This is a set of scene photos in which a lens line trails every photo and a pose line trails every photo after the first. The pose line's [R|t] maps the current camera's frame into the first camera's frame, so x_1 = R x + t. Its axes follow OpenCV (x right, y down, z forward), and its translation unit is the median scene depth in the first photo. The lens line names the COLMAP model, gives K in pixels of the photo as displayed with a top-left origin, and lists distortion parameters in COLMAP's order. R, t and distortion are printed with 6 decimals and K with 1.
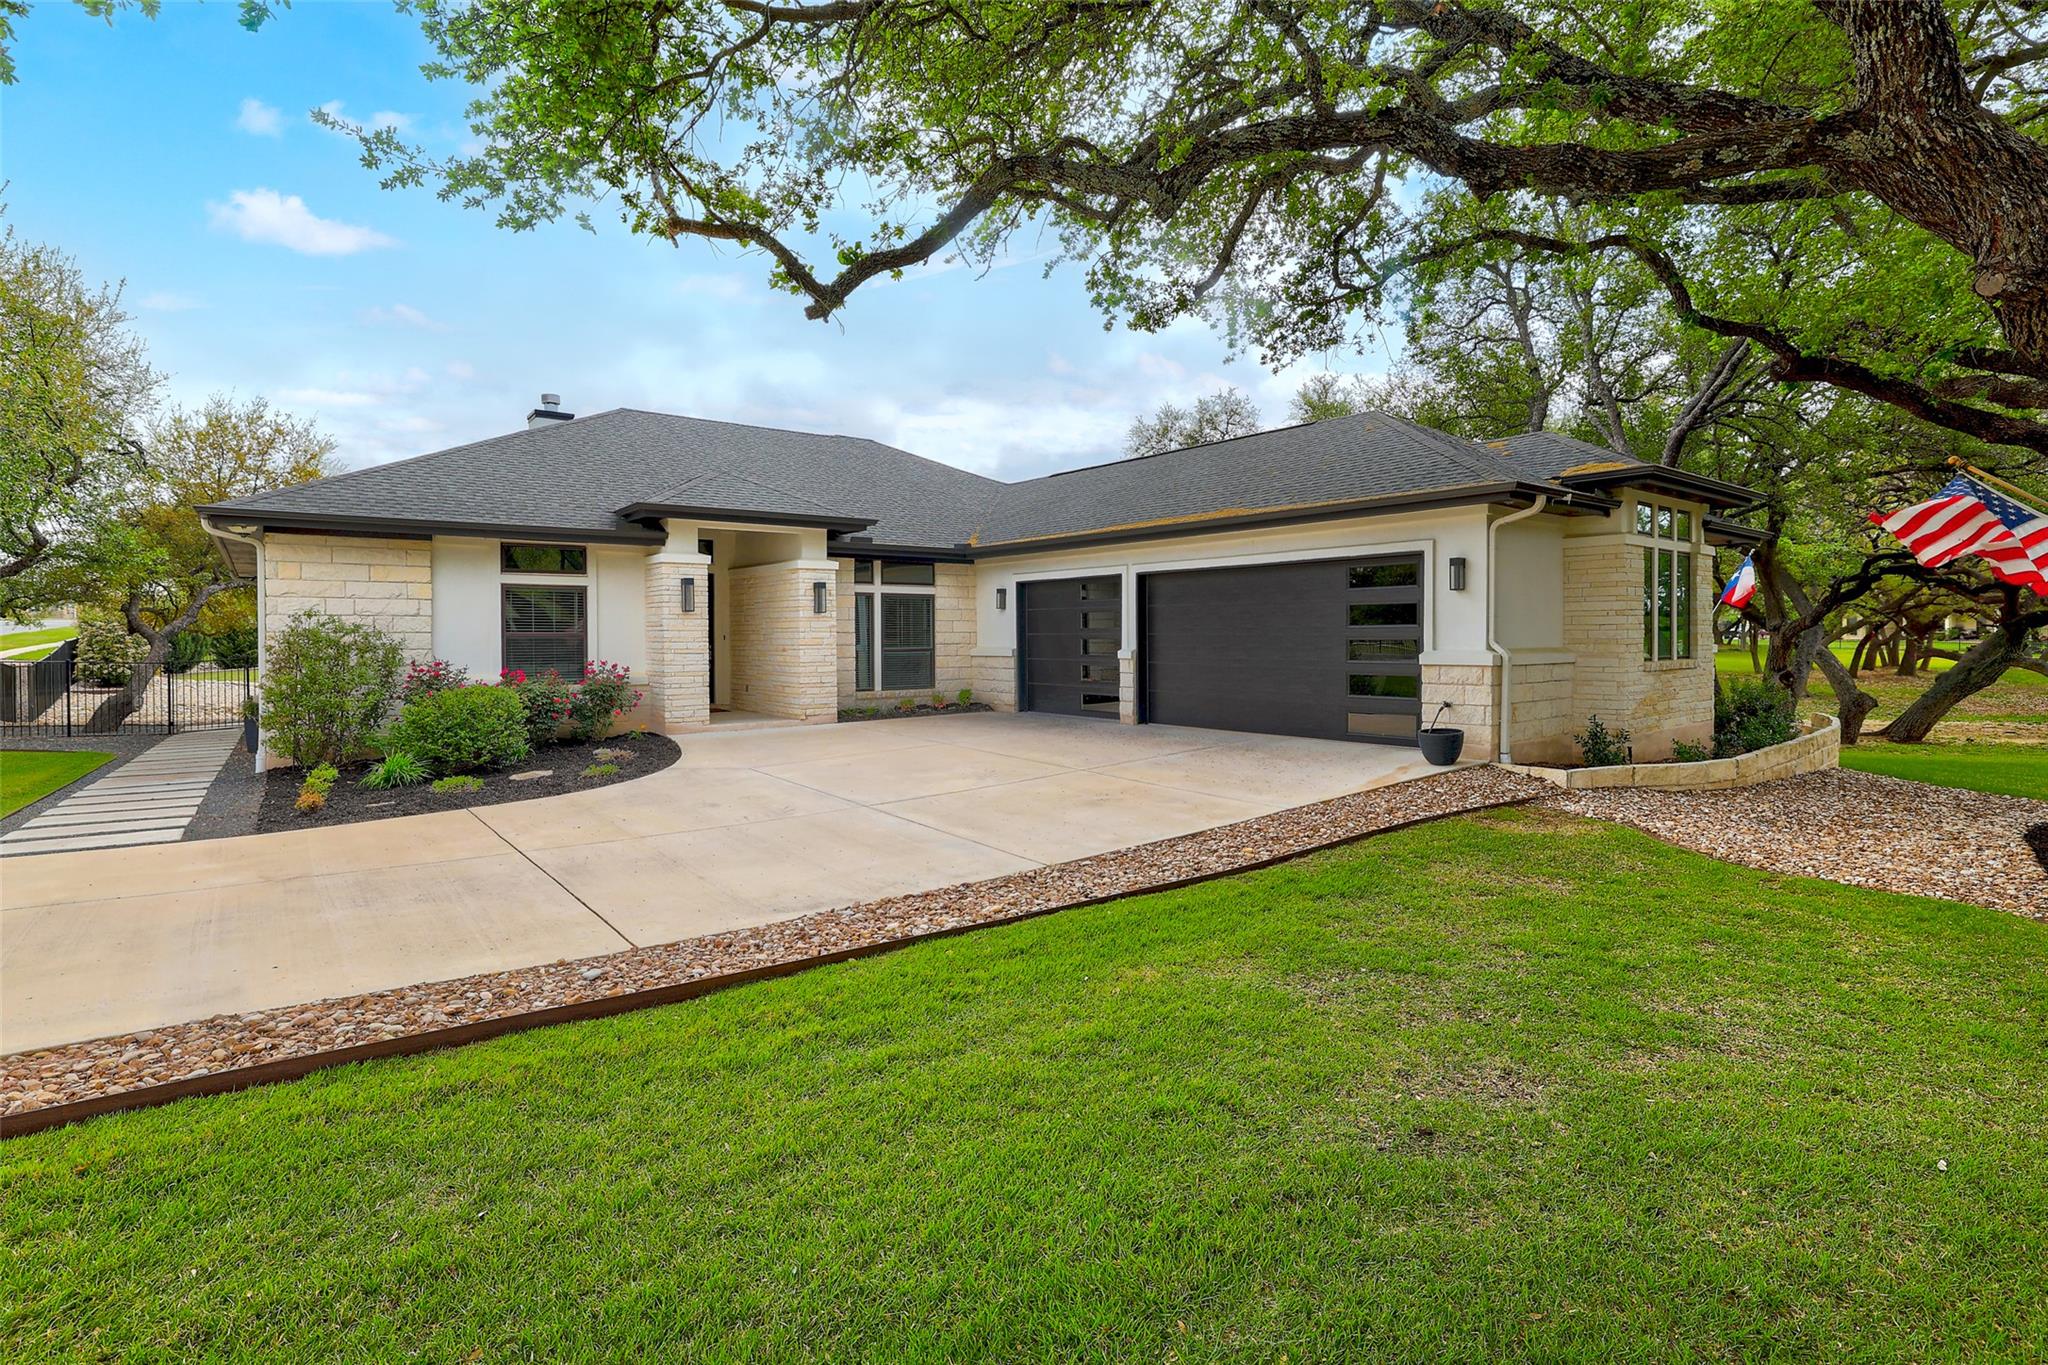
lens RADIAL K [[973.8, 0, 988.7], [0, 973.8, 671.1], [0, 0, 1]] dist [0.017441, 0.000011]
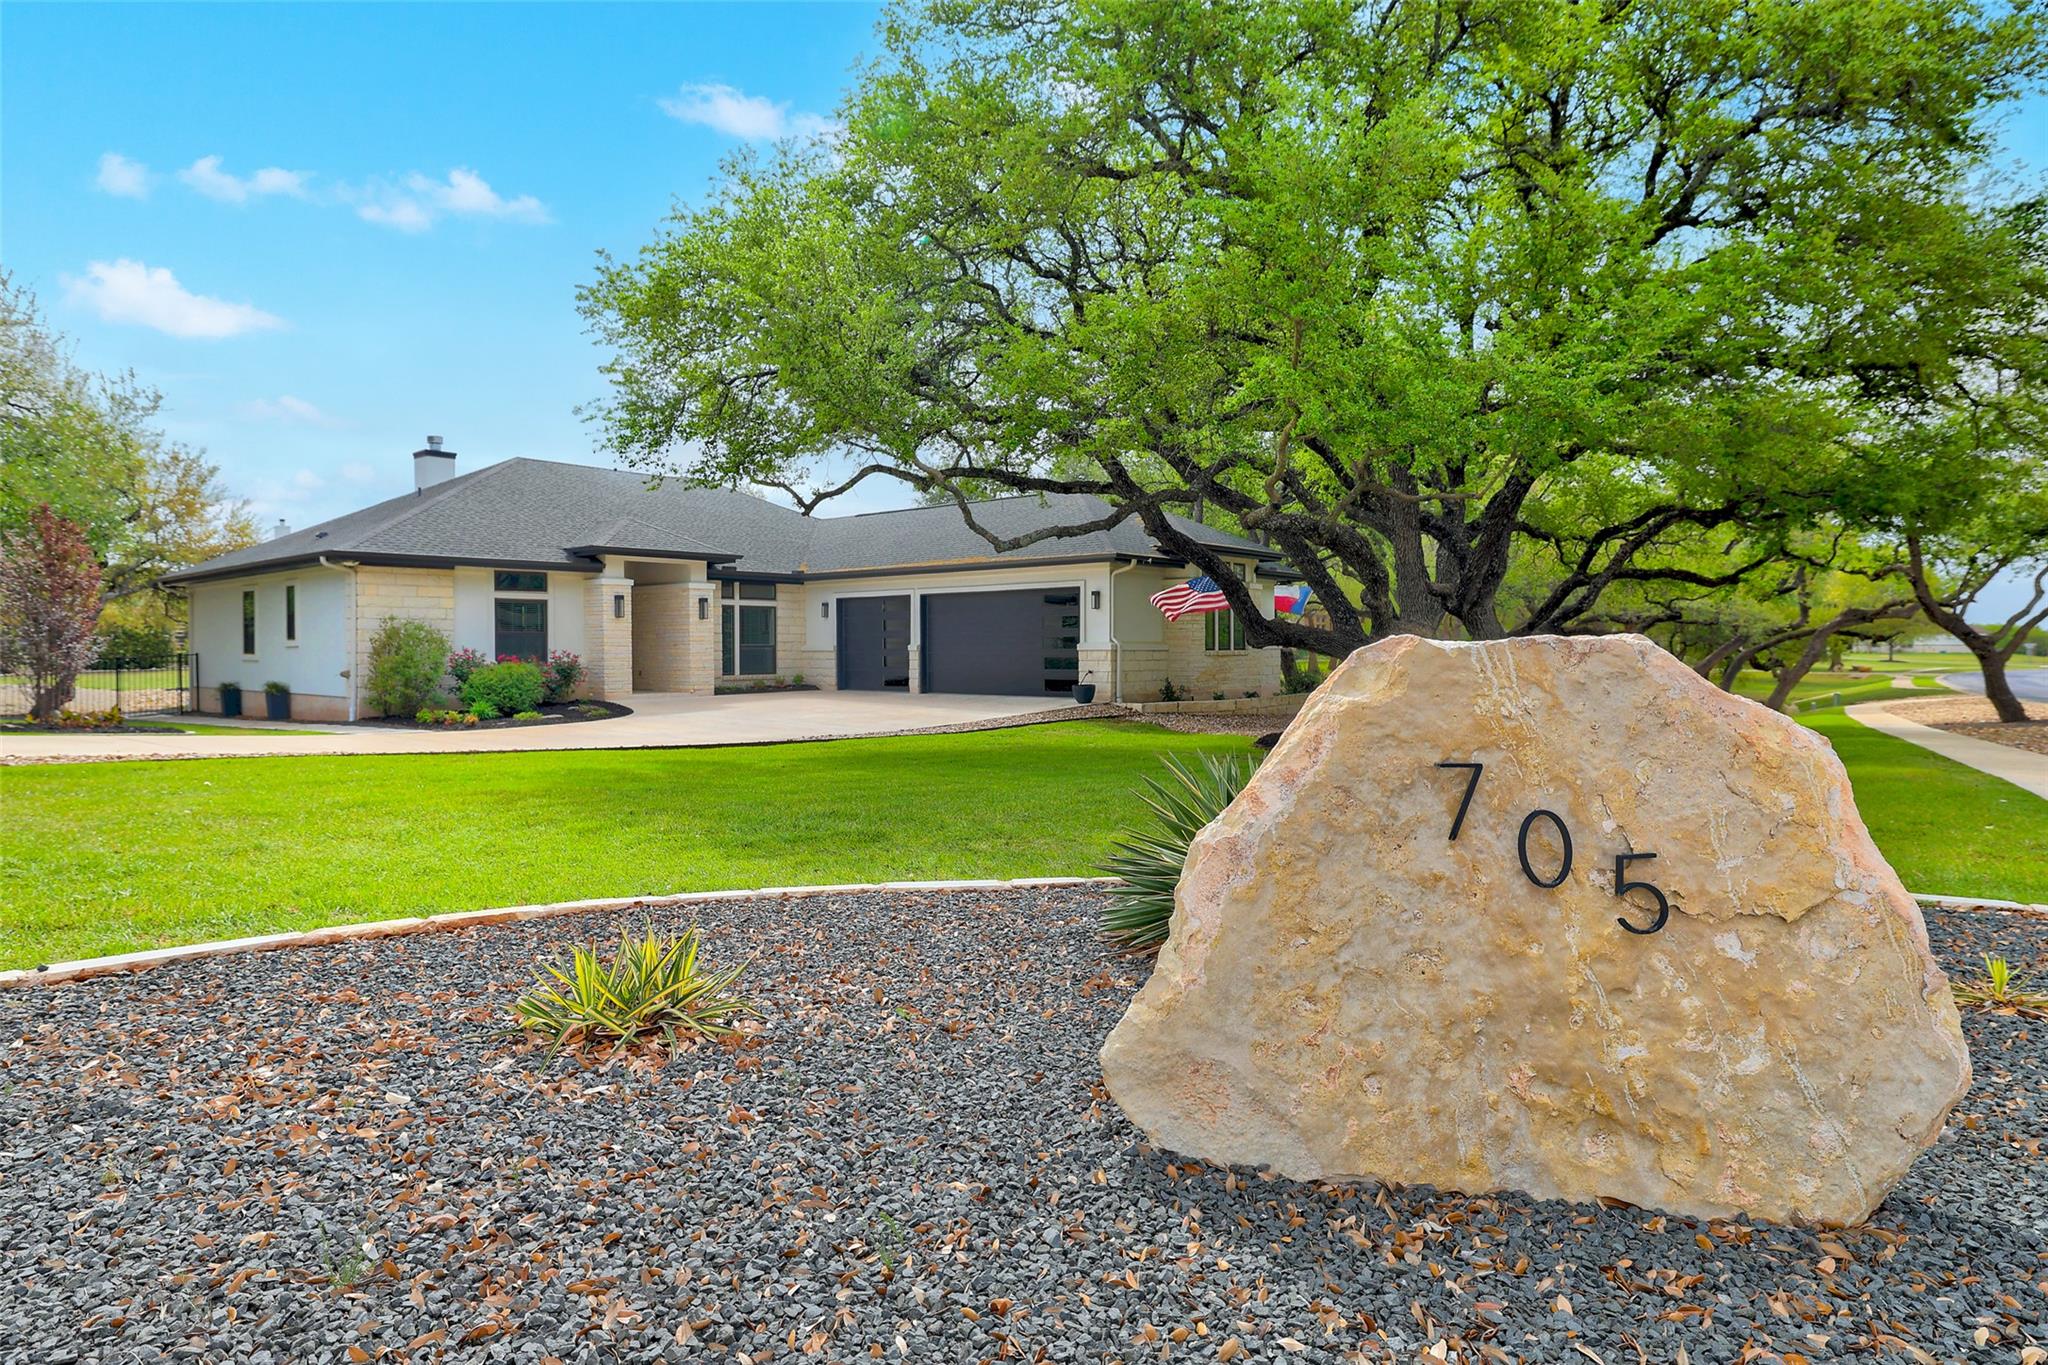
lens RADIAL K [[1154.8, 0, 1024.0], [0, 1154.8, 682.5], [0, 0, 1]] dist [0.000889, 0.000050]
pose [[0.972626, -0.006217, 0.232293, -0.110032], [0.008106, 0.999941, -0.007181, 0.051005], [-0.232235, 0.008867, 0.972619, -0.785806]]
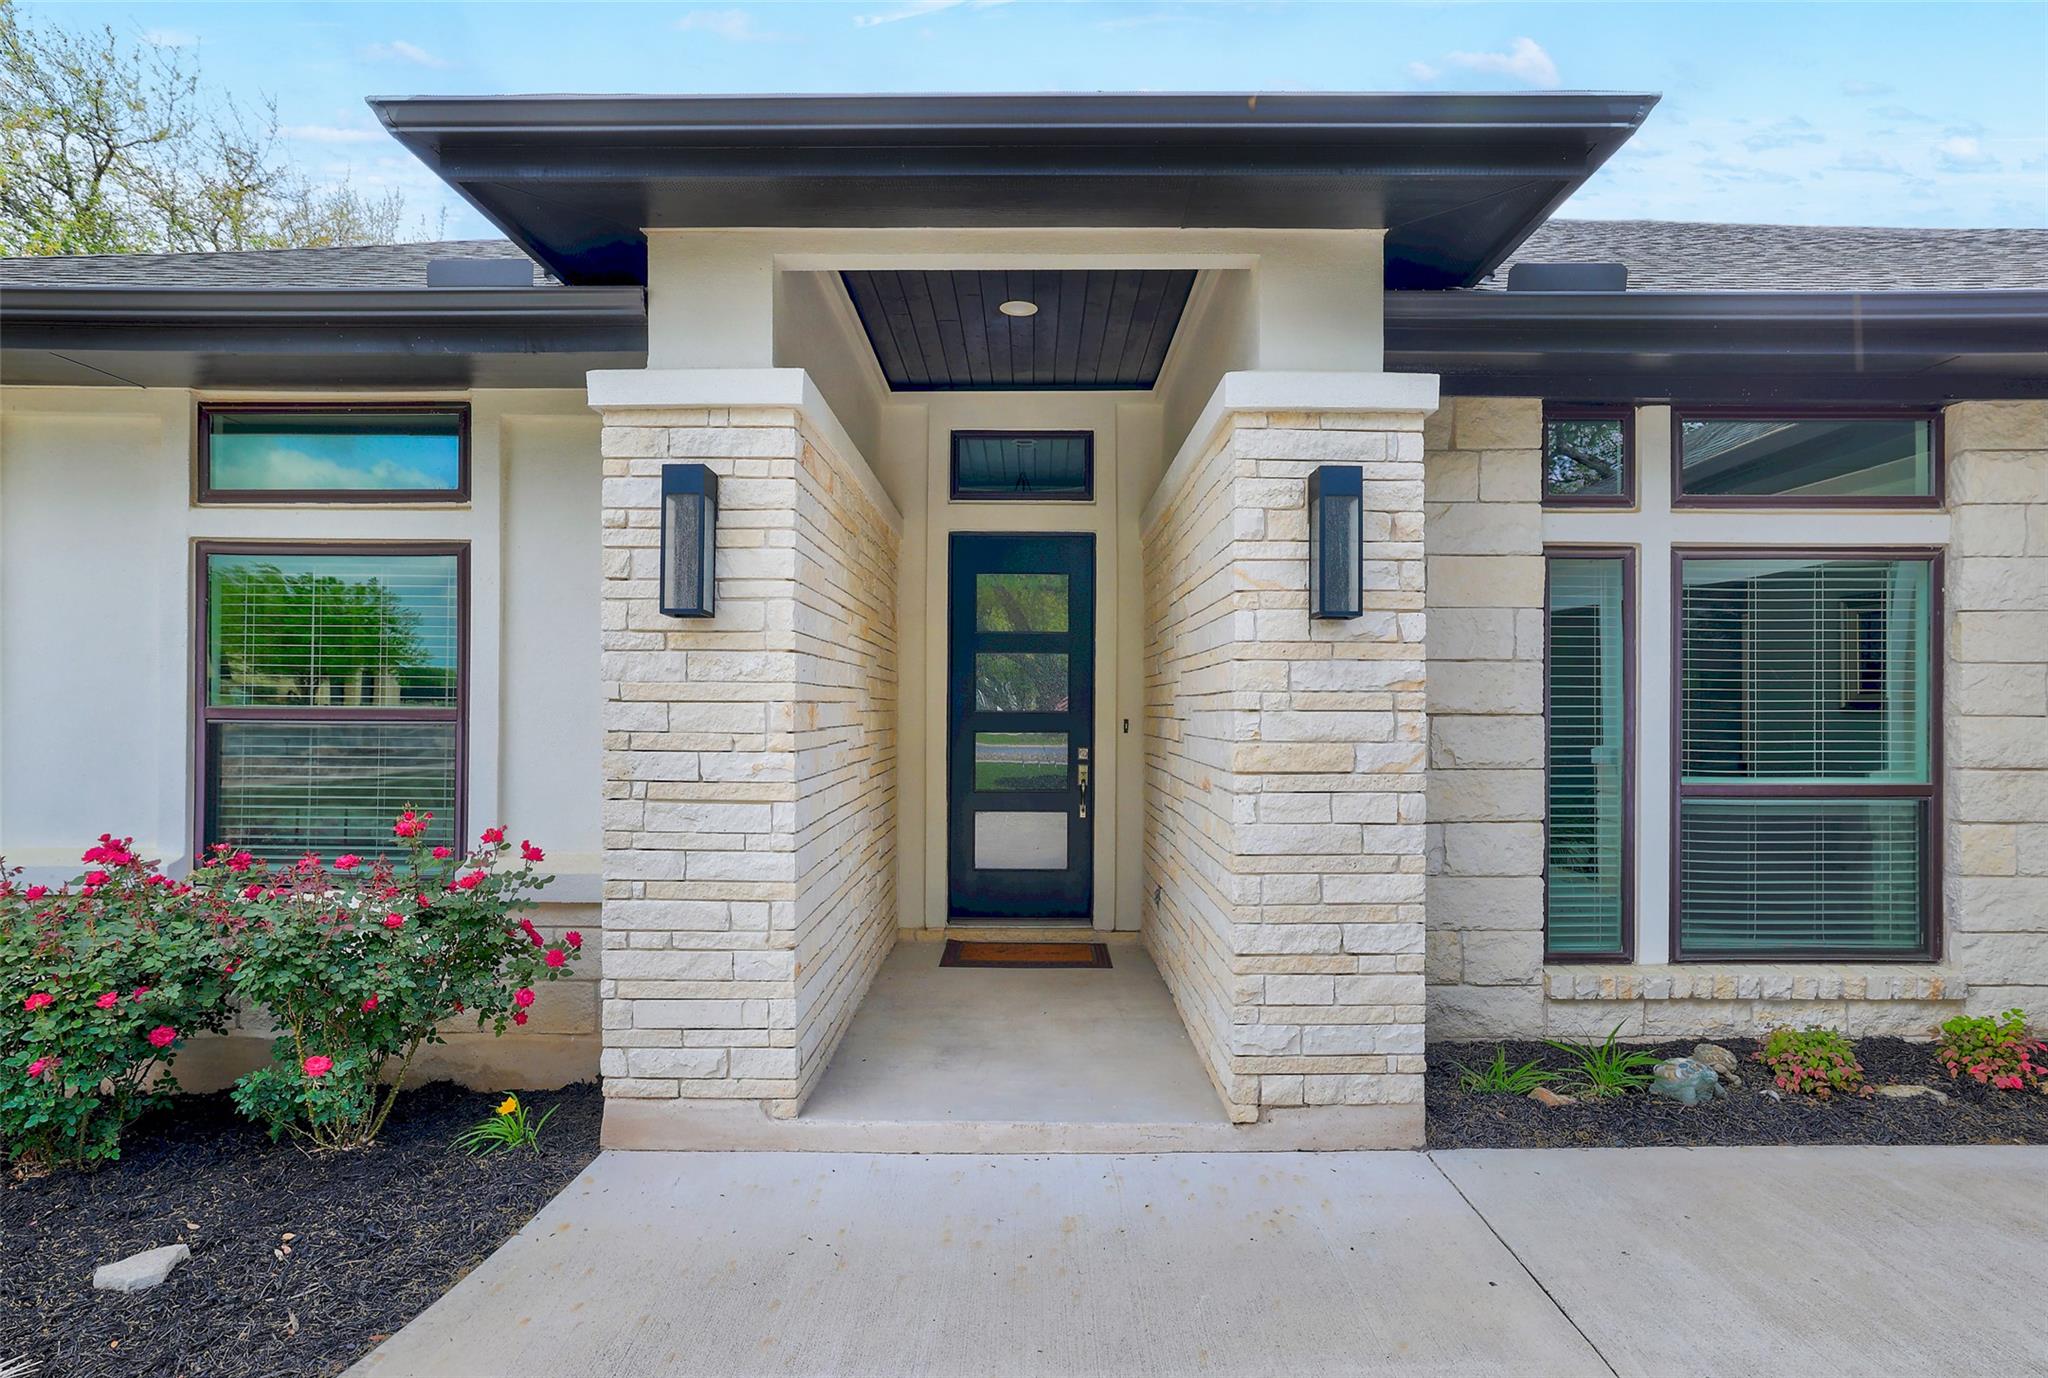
lens RADIAL K [[1098.6, 0, 1024.0], [0, 1098.6, 689.0], [0, 0, 1]] dist [-0.000422, -0.000188]
pose [[0.802874, 0.003340, -0.596139, -0.087262], [-0.030802, 0.998881, -0.035888, -0.034750], [0.595352, 0.047176, 0.802079, 0.780634]]
